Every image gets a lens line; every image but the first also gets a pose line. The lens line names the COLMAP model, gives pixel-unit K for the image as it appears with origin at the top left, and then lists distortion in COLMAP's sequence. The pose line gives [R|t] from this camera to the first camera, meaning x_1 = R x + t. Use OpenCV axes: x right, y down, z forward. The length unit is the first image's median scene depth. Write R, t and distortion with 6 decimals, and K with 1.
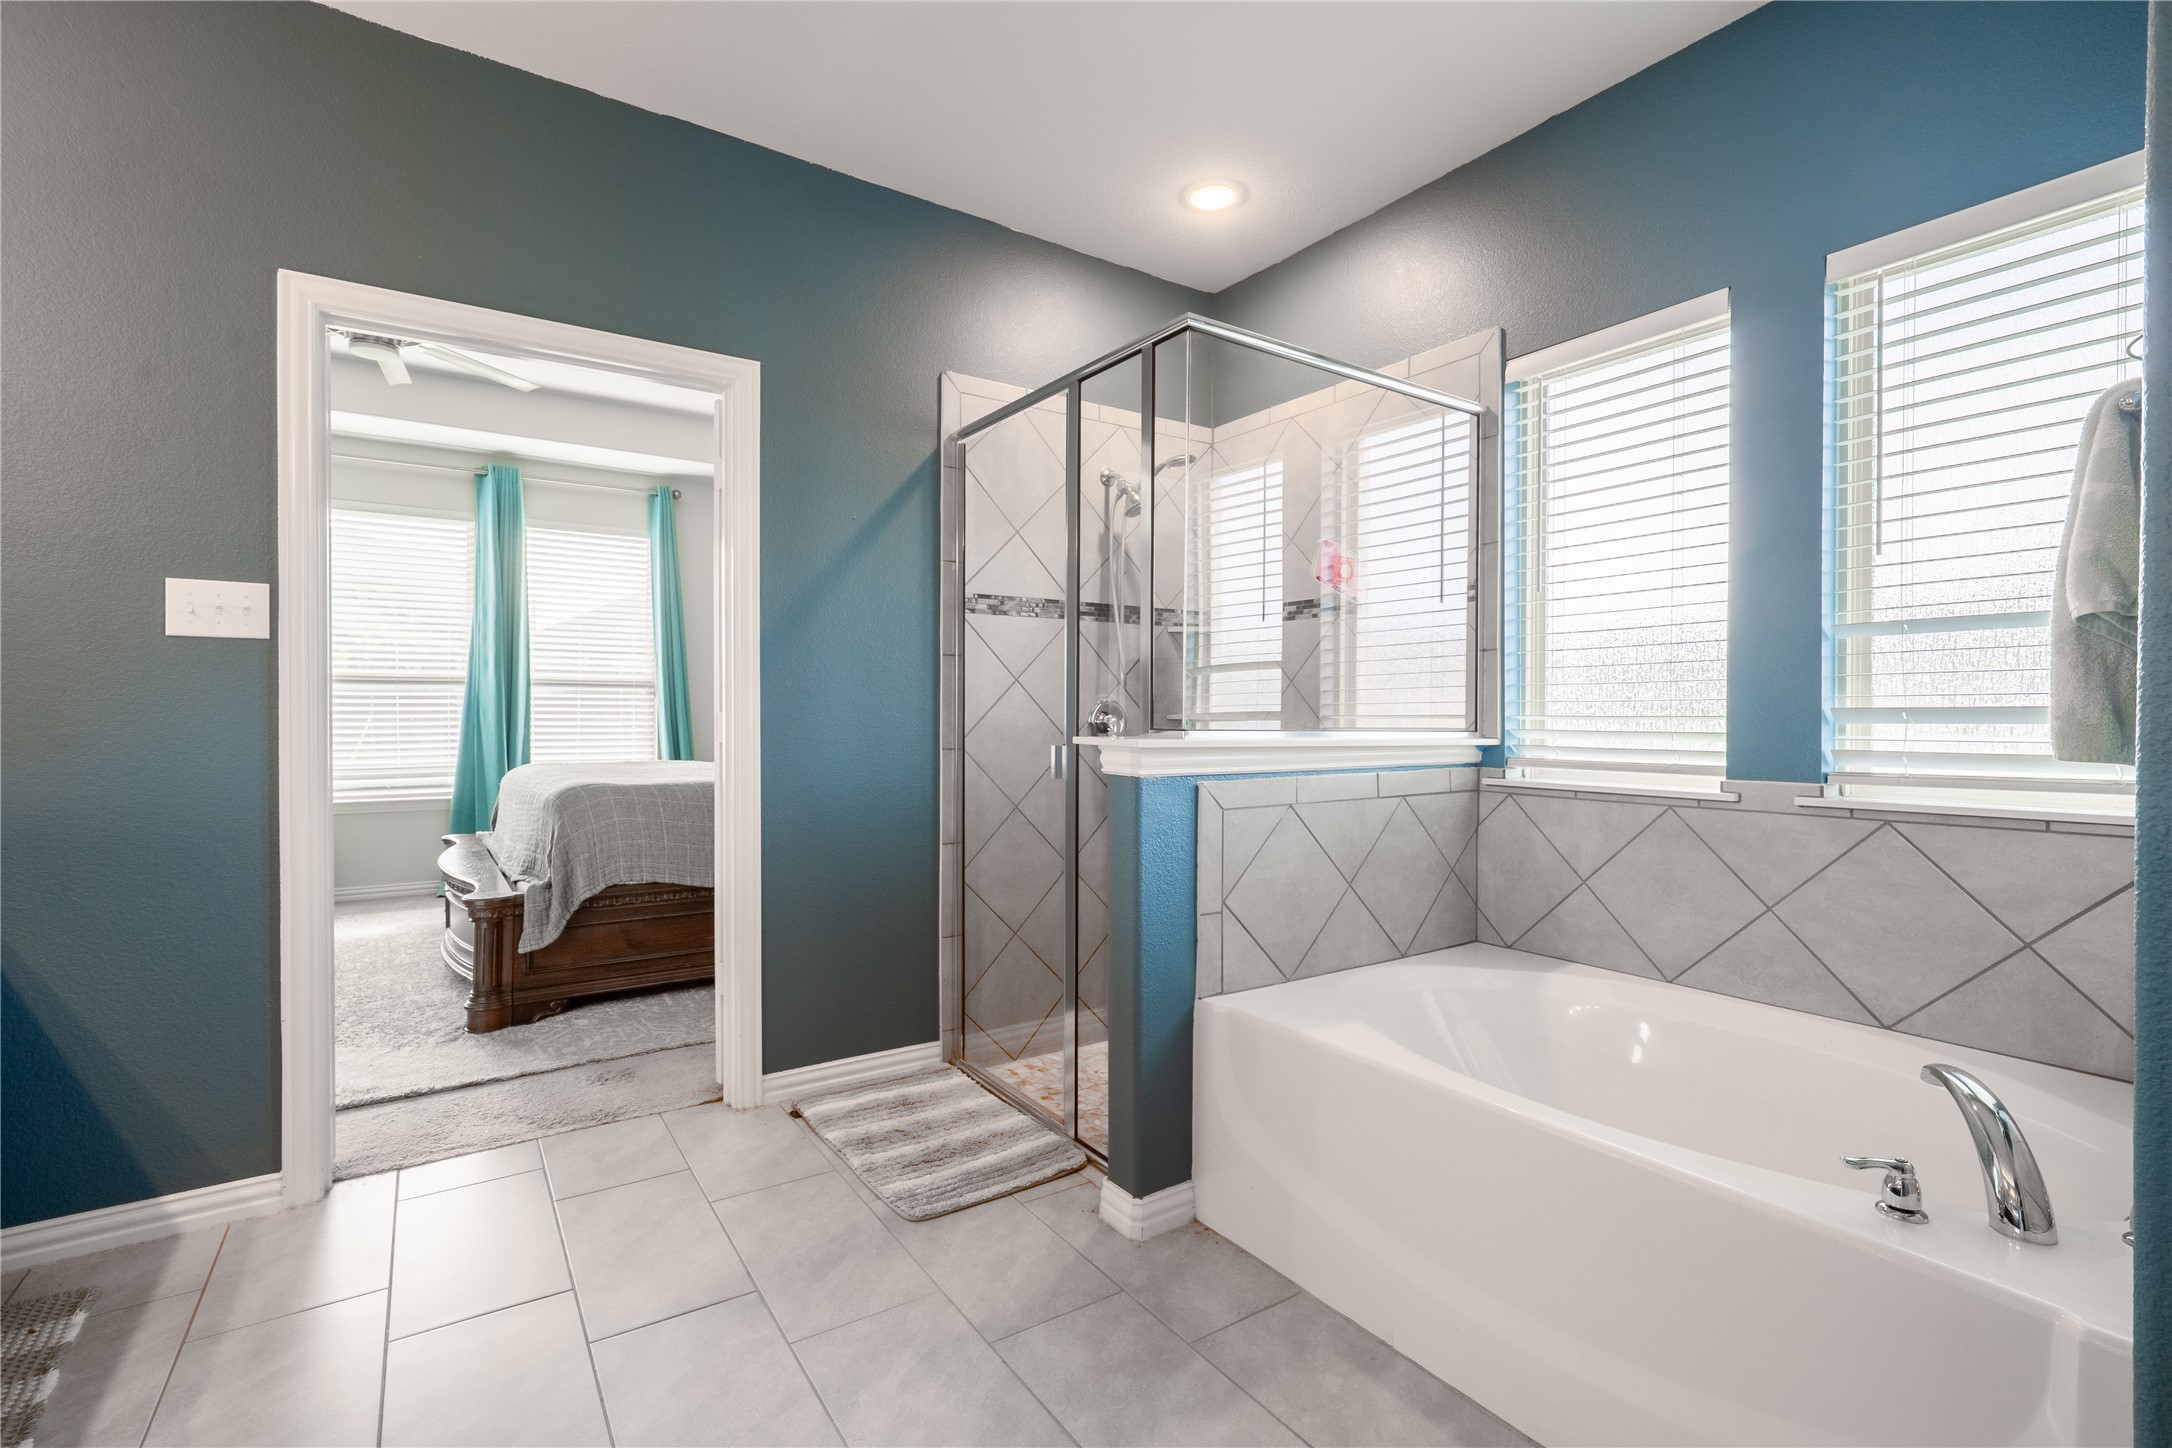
lens RADIAL K [[991.7, 0, 1095.8], [0, 991.7, 724.0], [0, 0, 1]] dist [-0.004300, 0.004591]
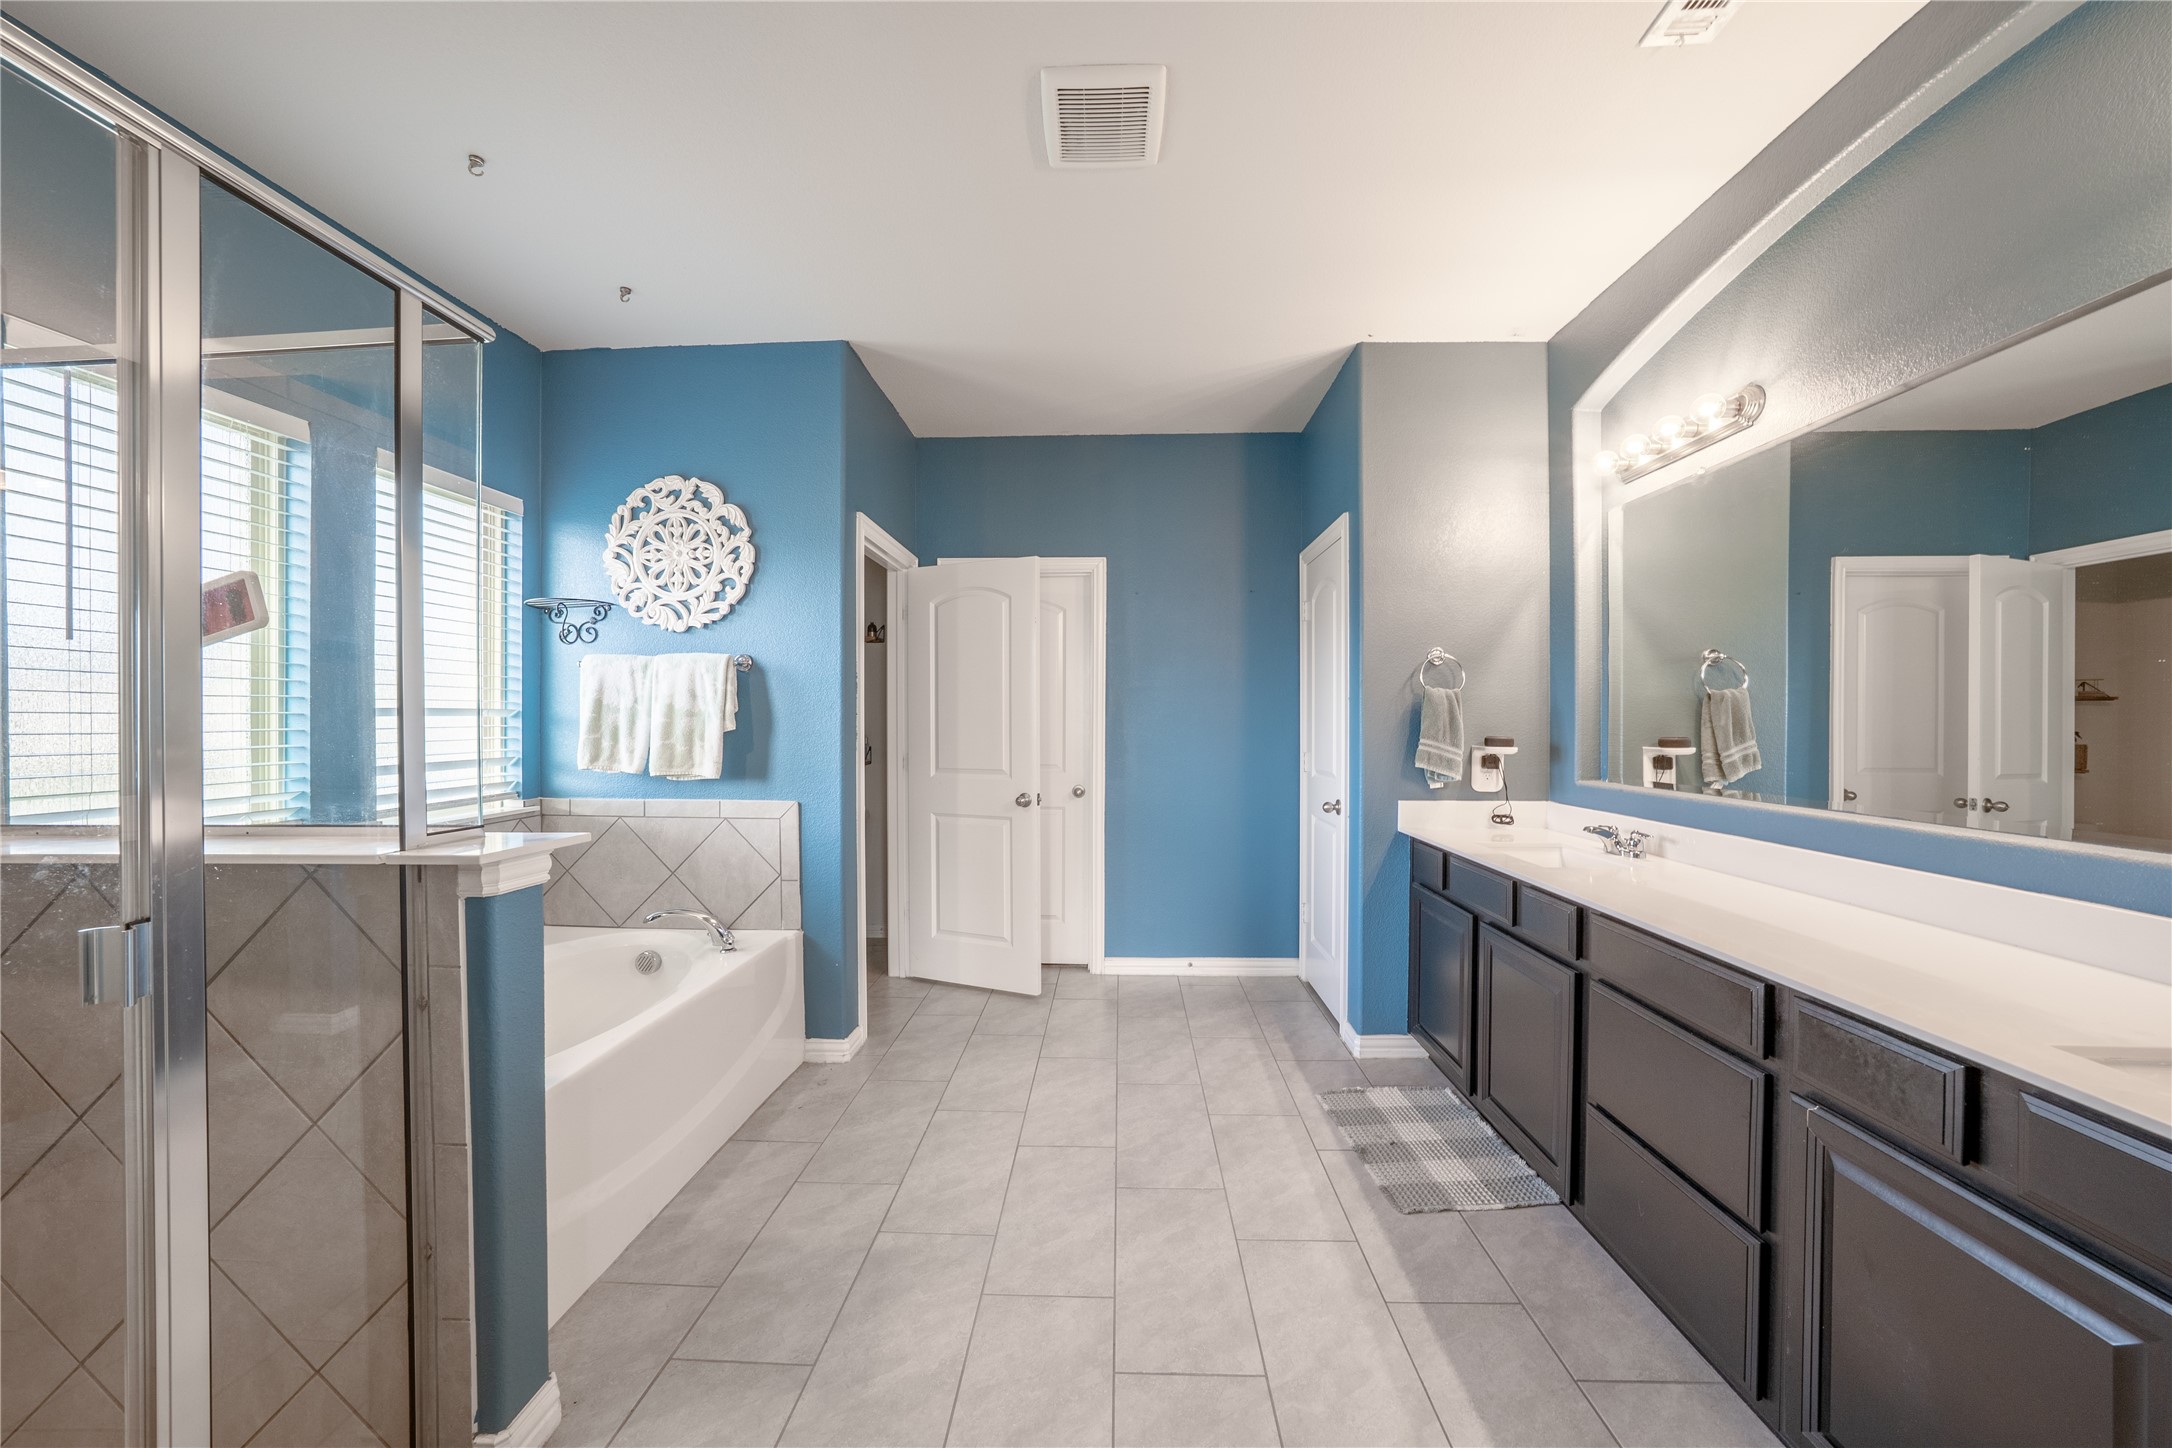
lens RADIAL K [[758.4, 0, 1072.2], [0, 758.4, 715.1], [0, 0, 1]] dist [-0.025085, 0.003841]
pose [[-0.789810, 0.004624, 0.613334, -0.547794], [0.002877, 0.999989, -0.003835, -0.064594], [-0.613344, -0.001264, -0.789815, 0.952892]]
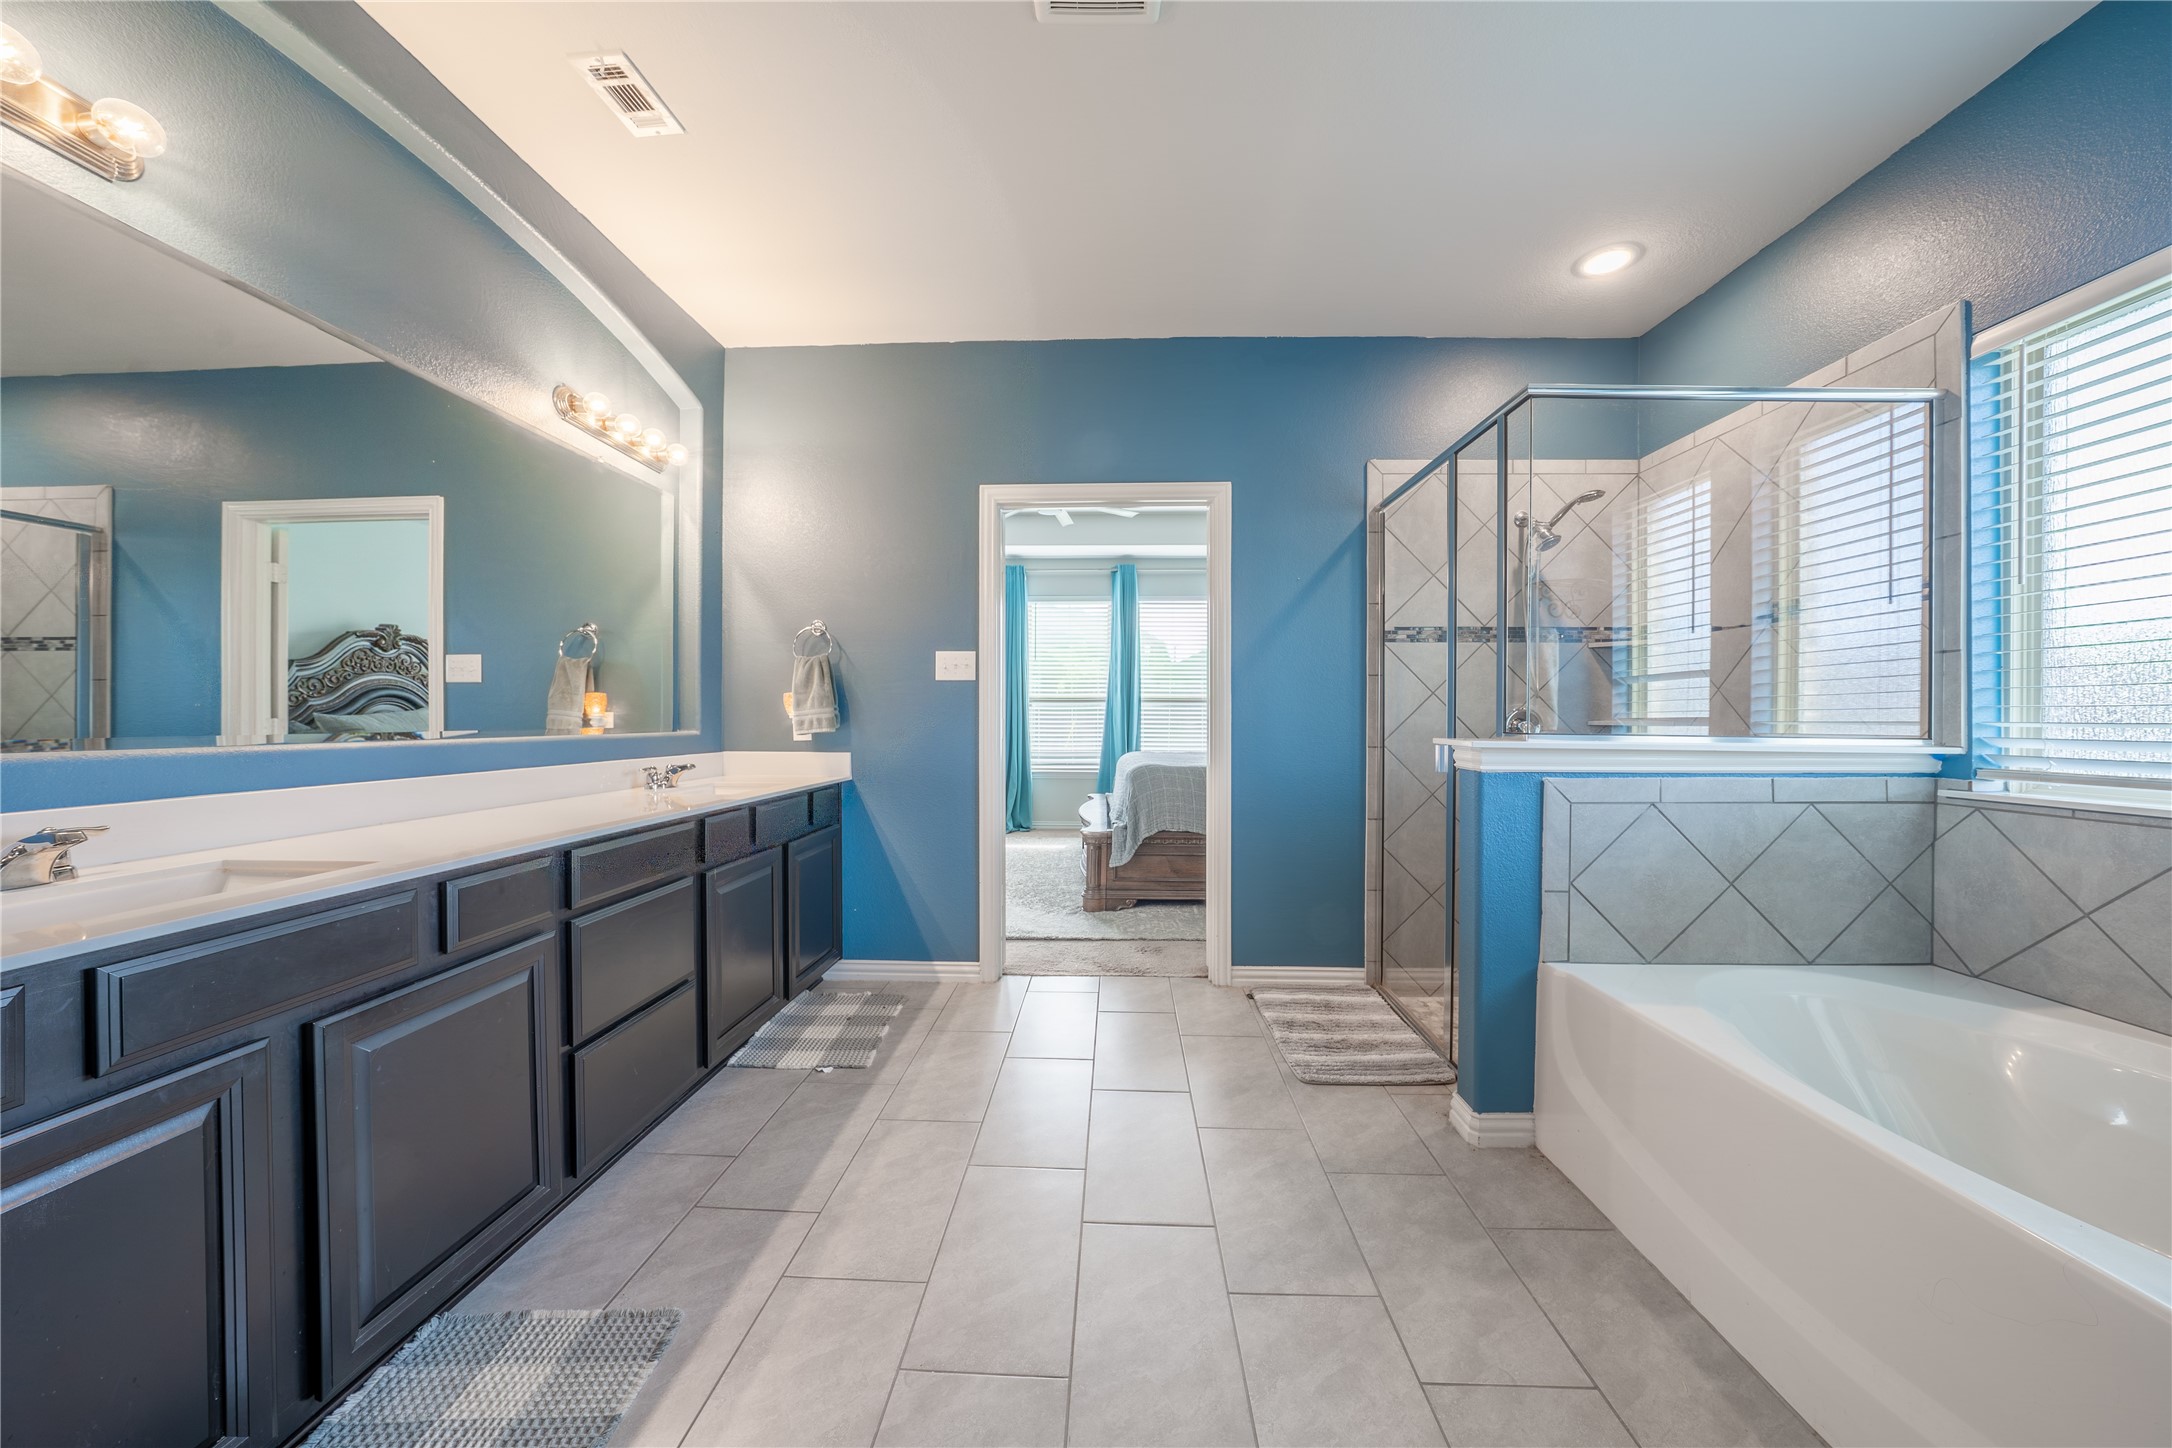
lens RADIAL K [[758.4, 0, 1087.2], [0, 758.4, 727.3], [0, 0, 1]] dist [-0.025085, 0.003841]
pose [[0.803803, 0.005670, -0.594868, 0.158844], [-0.006203, 0.999980, 0.001149, 0.000537], [0.594863, 0.002766, 0.803822, -0.030996]]
